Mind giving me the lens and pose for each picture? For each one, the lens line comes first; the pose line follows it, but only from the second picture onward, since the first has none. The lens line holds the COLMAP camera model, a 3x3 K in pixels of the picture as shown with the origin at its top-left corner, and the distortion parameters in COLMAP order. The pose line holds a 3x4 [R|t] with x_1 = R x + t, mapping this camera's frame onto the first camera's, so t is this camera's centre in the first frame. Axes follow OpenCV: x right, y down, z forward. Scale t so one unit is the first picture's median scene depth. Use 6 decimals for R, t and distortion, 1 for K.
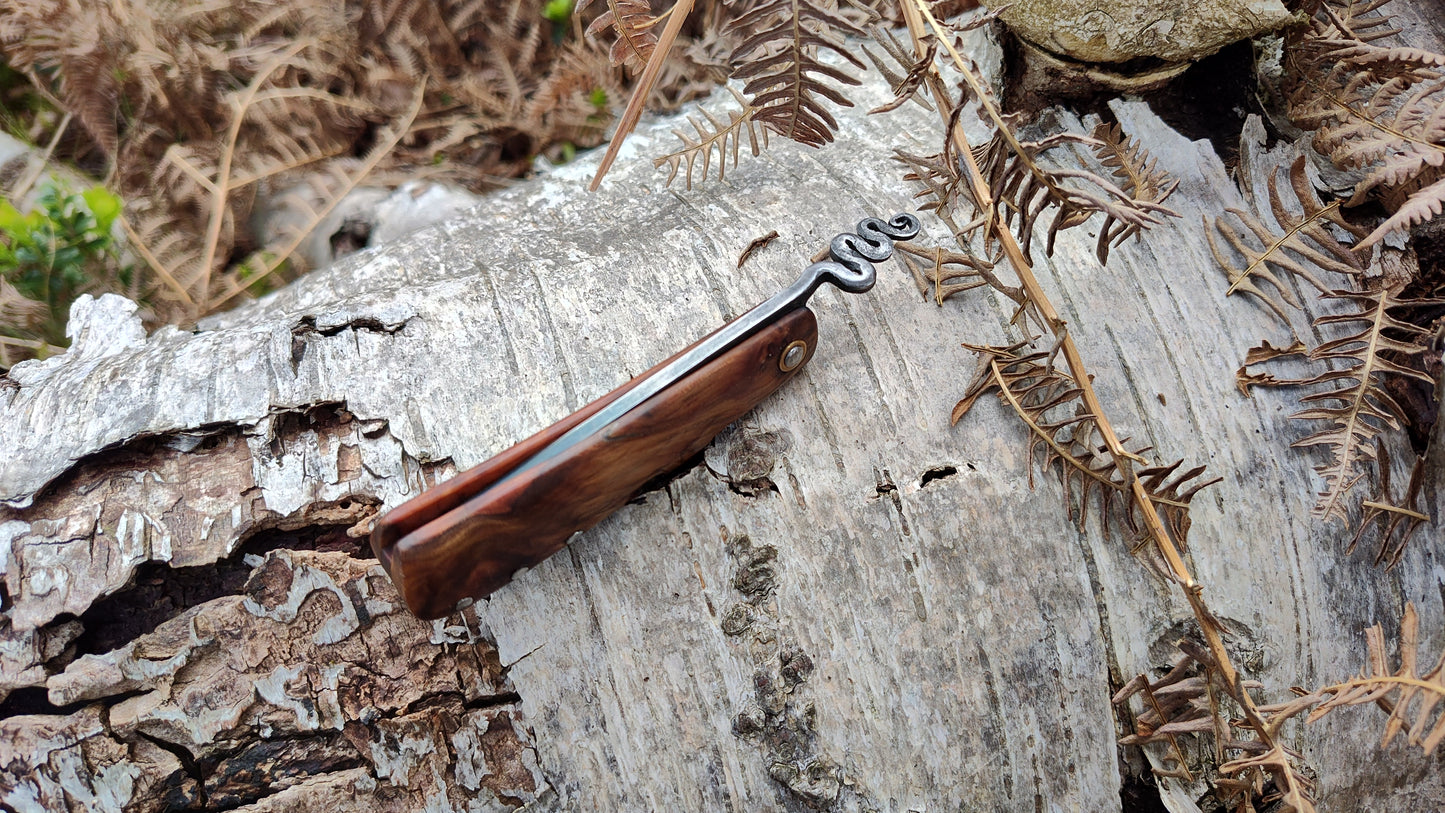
lens RADIAL K [[1028.9, 0, 720.4], [0, 1028.9, 411.0], [0, 0, 1]] dist [0.023201, -0.064765]
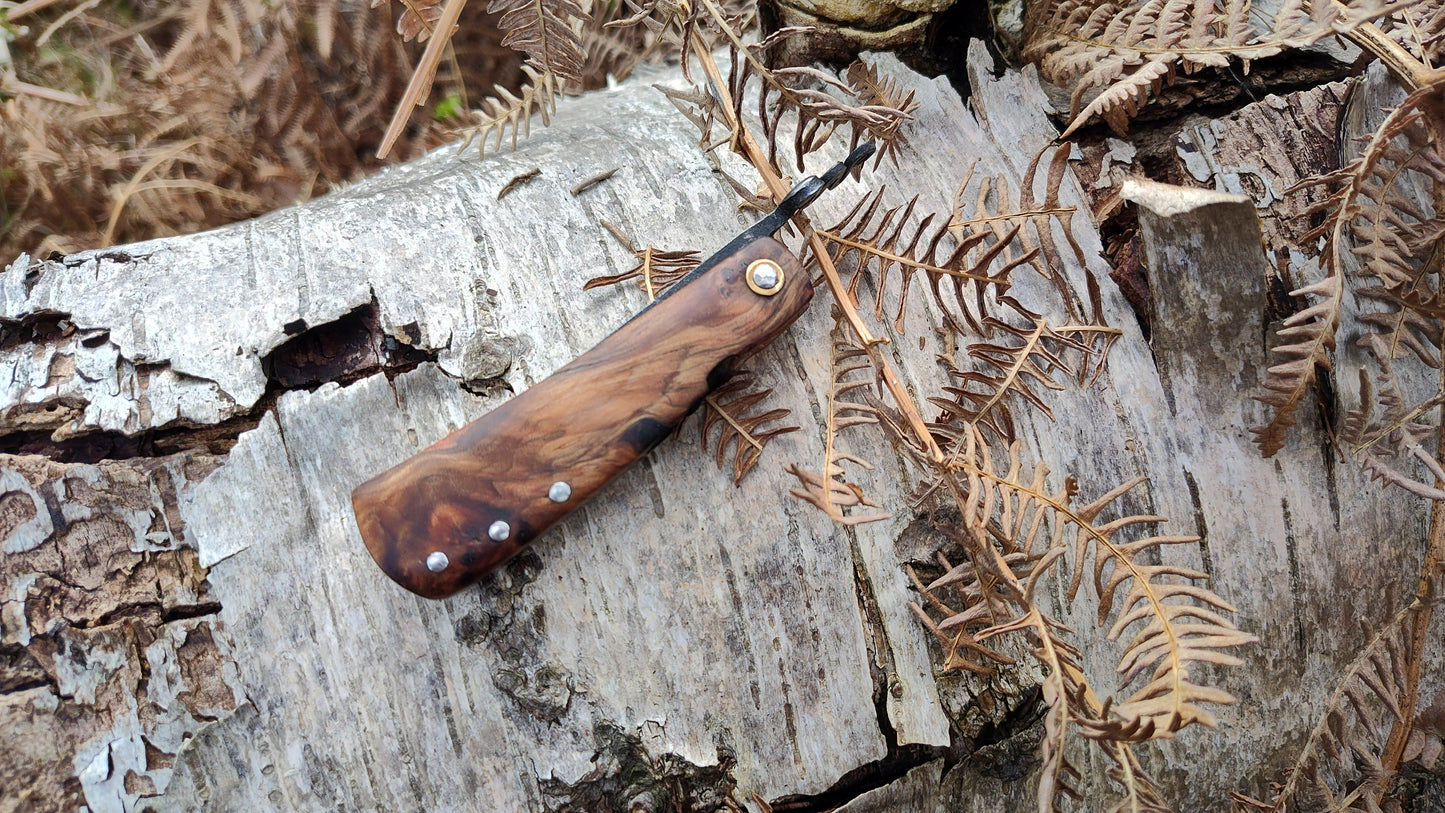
lens RADIAL K [[1024.1, 0, 726.5], [0, 1024.1, 409.7], [0, 0, 1]] dist [0.029118, -0.073774]
pose [[0.998229, -0.013400, 0.057960, 0.203666], [0.022179, 0.987885, -0.153595, 0.252035], [-0.055200, 0.154609, 0.986433, 0.035792]]
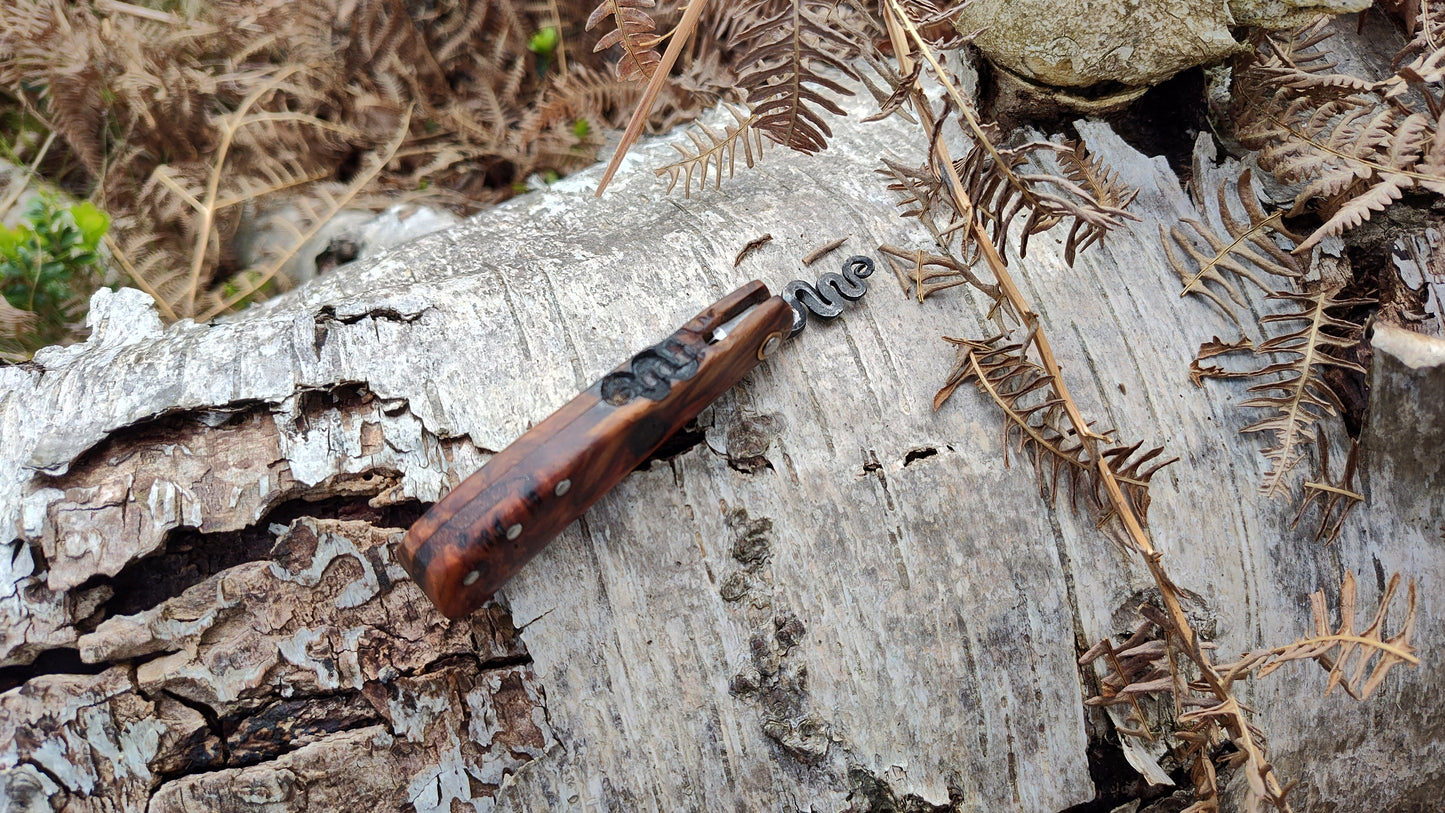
lens RADIAL K [[1017.5, 0, 722.0], [0, 1017.5, 416.7], [0, 0, 1]] dist [0.029461, -0.071361]
pose [[0.999242, 0.011445, 0.037202, -0.038506], [-0.010248, 0.999429, -0.032205, 0.059069], [-0.037549, 0.031799, 0.998789, -0.067373]]
